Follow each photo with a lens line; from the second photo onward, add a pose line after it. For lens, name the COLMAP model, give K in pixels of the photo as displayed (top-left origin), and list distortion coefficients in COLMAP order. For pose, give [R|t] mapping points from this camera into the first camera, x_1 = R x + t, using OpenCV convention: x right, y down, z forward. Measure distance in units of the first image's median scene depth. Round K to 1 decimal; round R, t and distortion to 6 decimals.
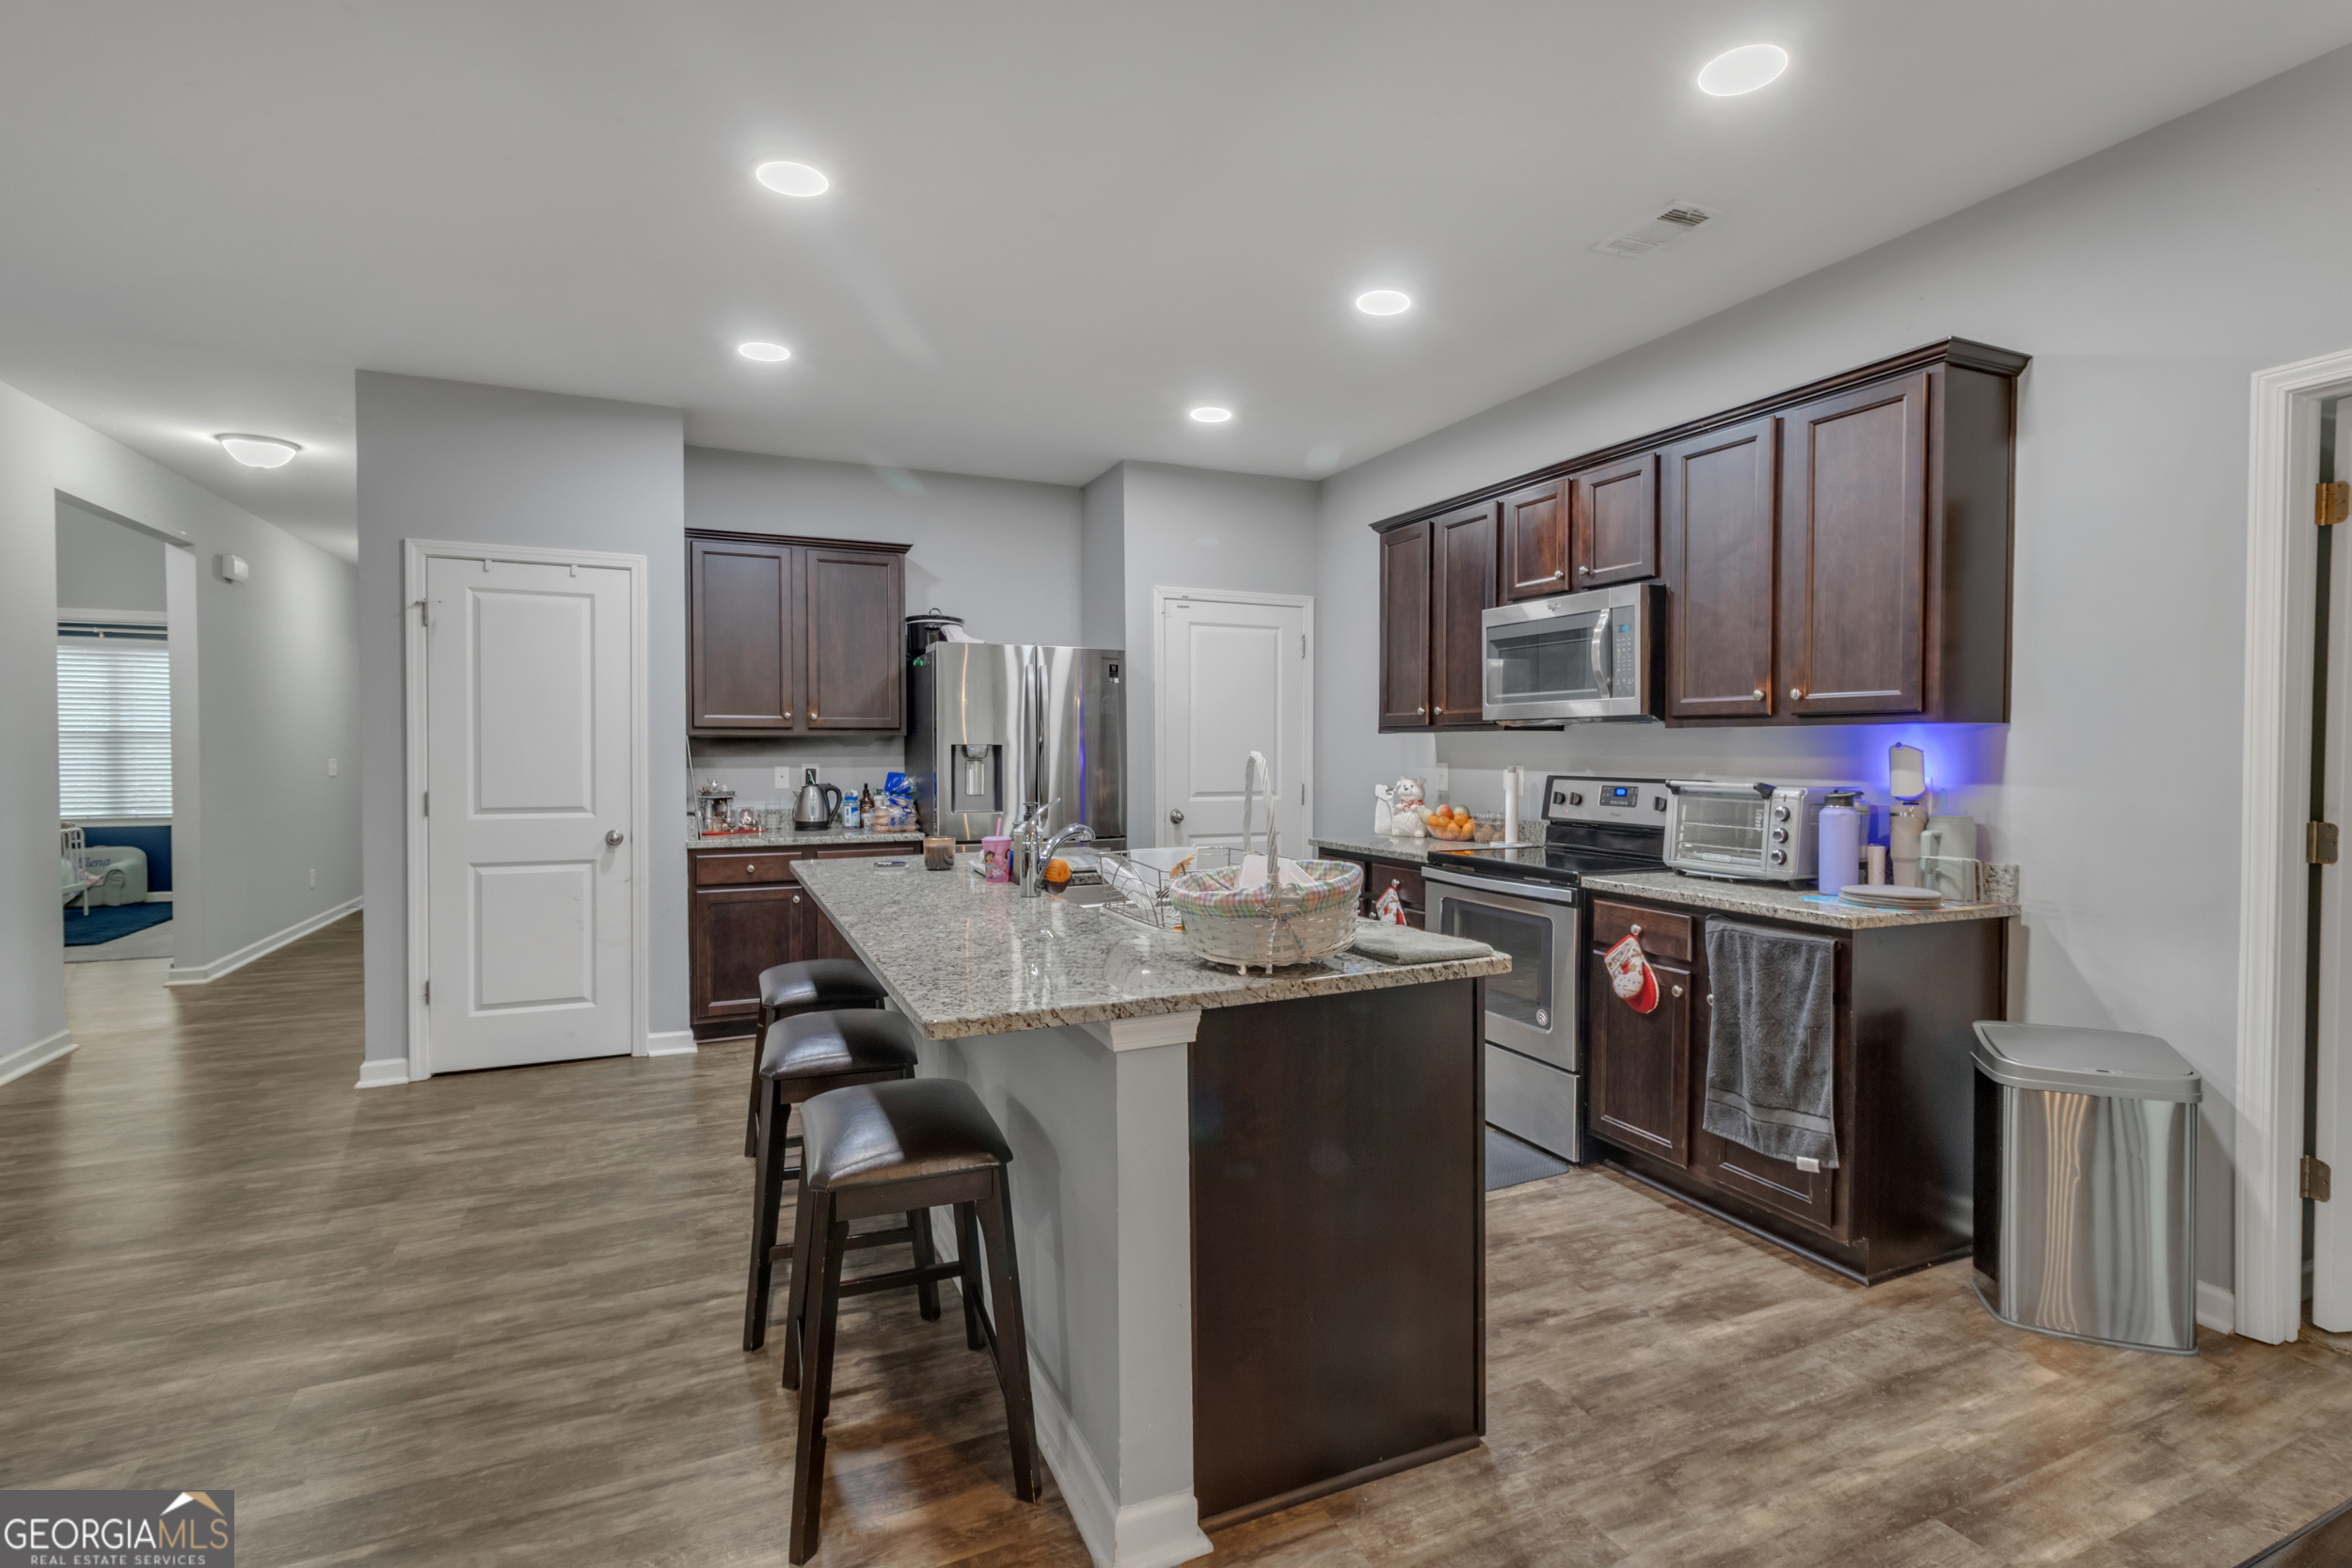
lens RADIAL K [[1104.3, 0, 1195.3], [0, 1104.3, 770.5], [0, 0, 1]] dist [0.011109, 0.000019]
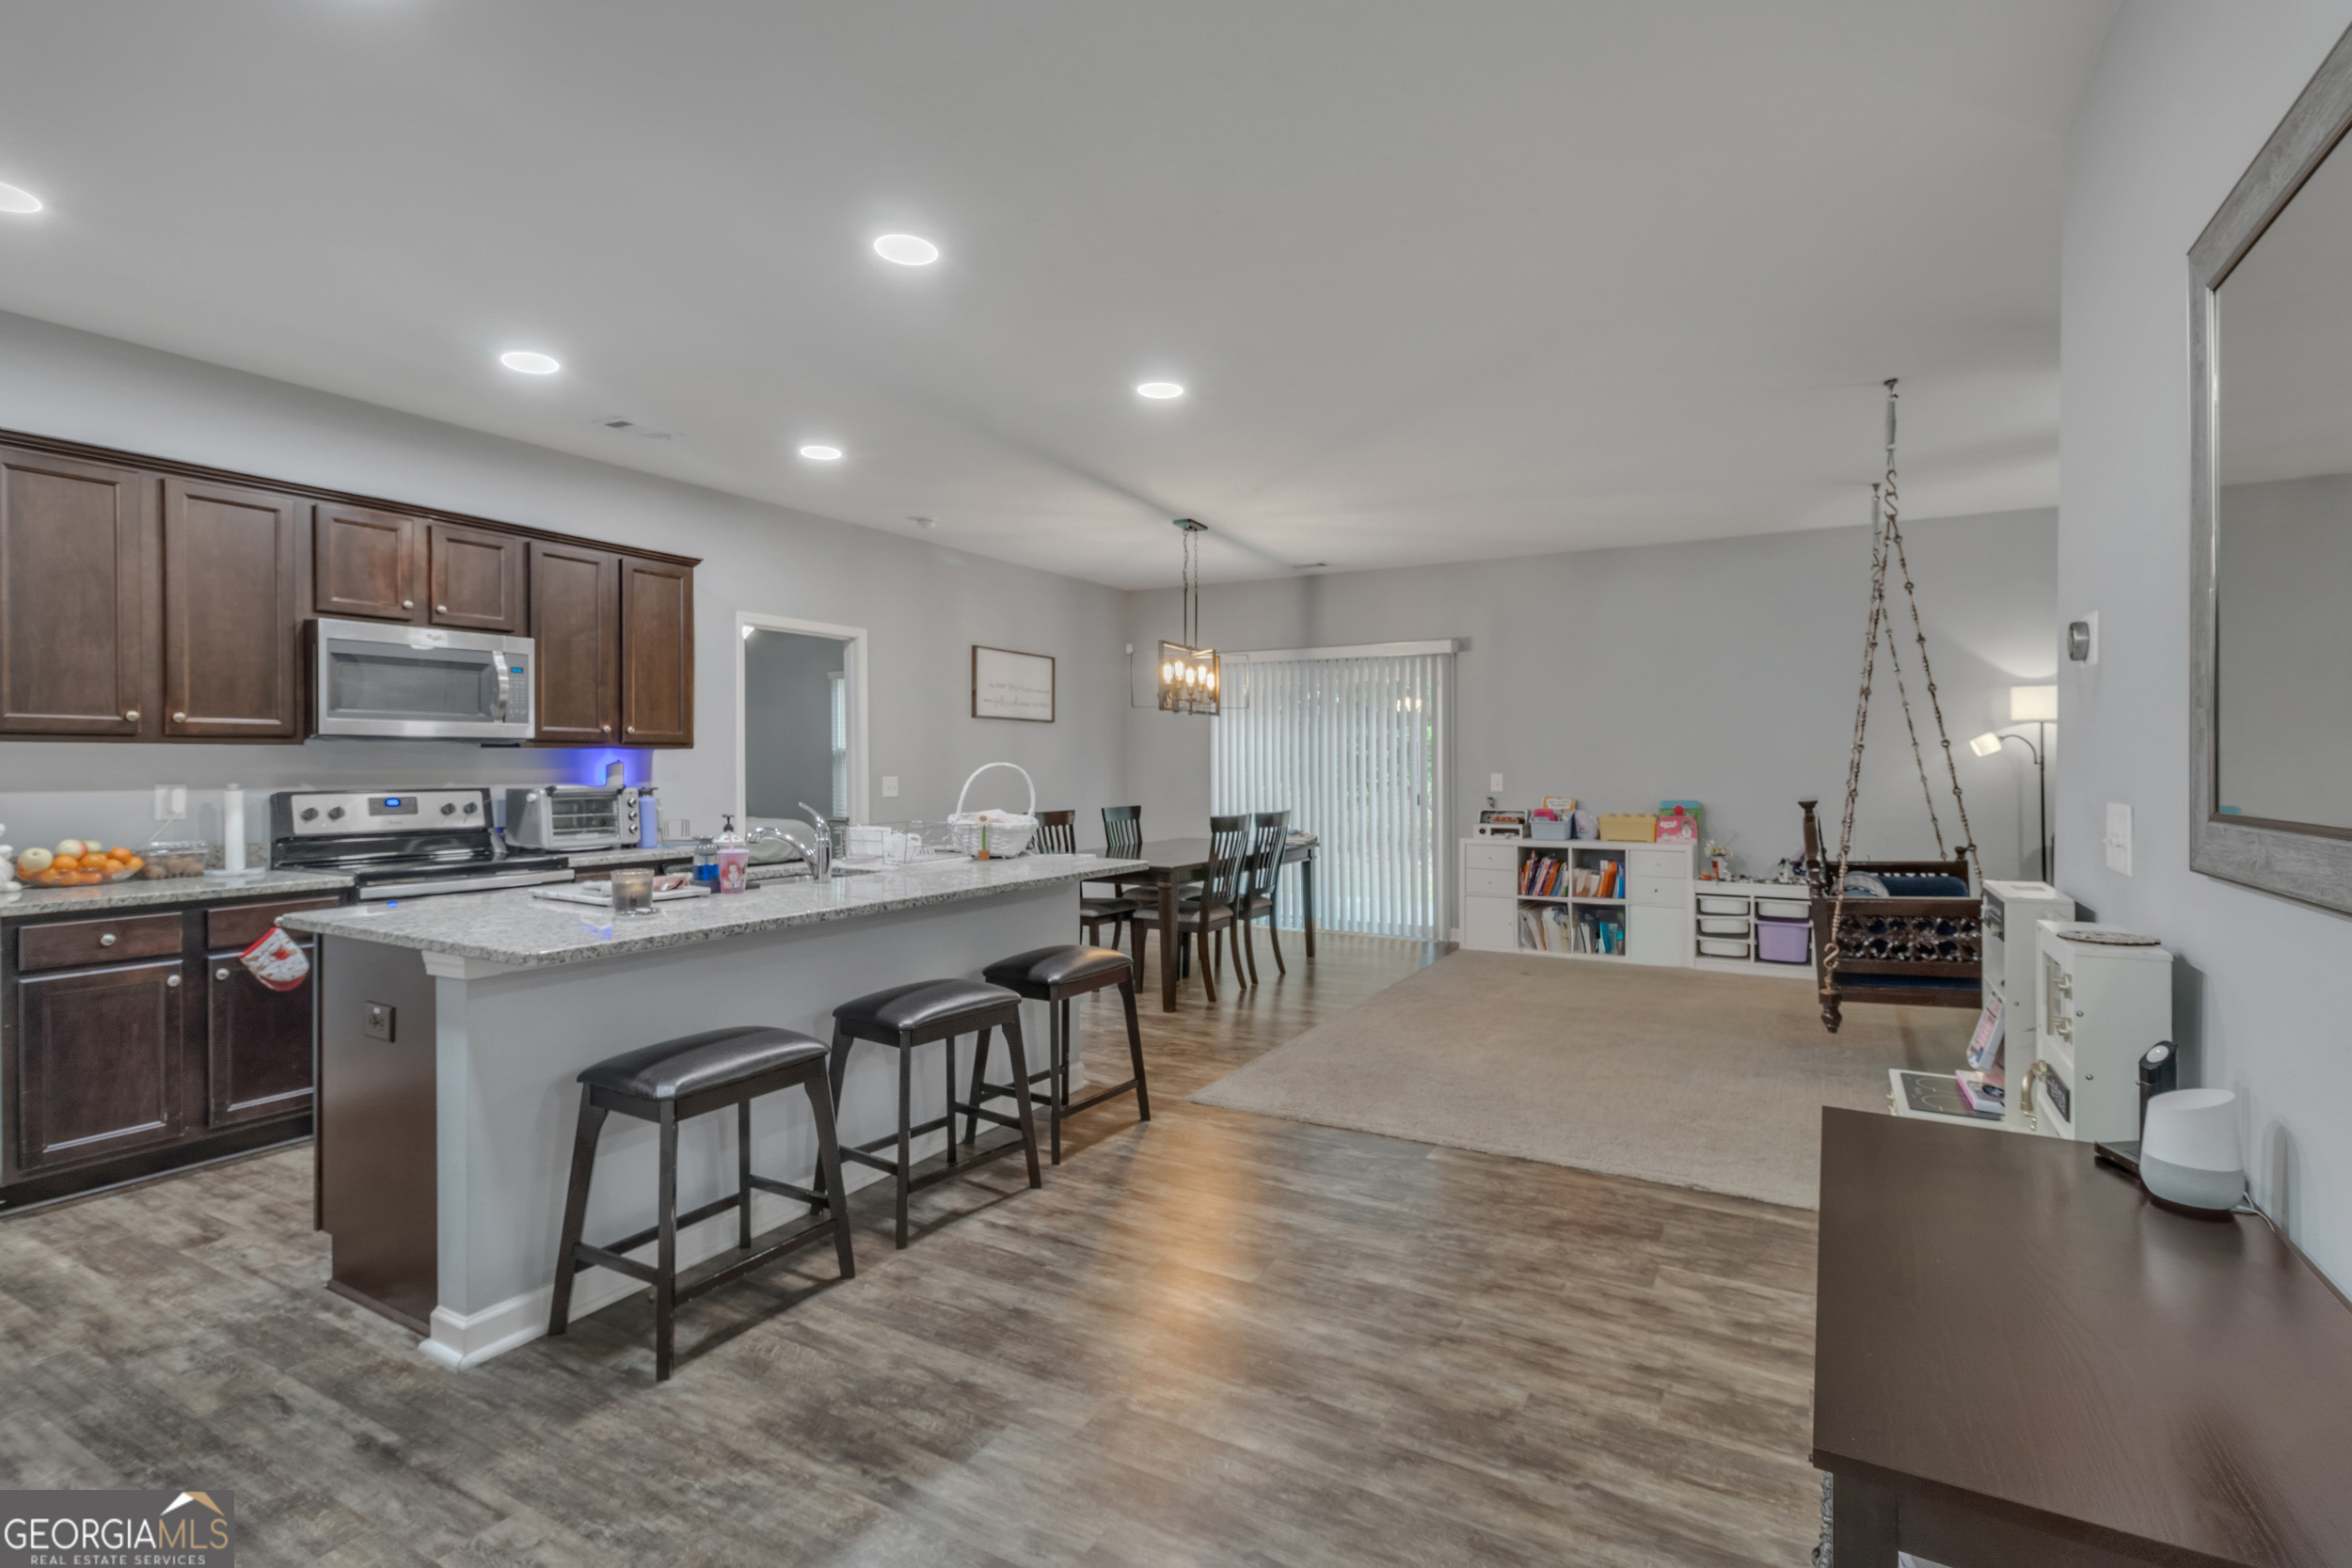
lens RADIAL K [[1104.3, 0, 1195.3], [0, 1104.3, 770.5], [0, 0, 1]] dist [0.011109, 0.000019]
pose [[-0.591951, -0.003305, 0.805967, -1.265039], [0.020132, 0.999619, 0.018885, -0.022532], [-0.805722, 0.027405, -0.591659, 1.271188]]
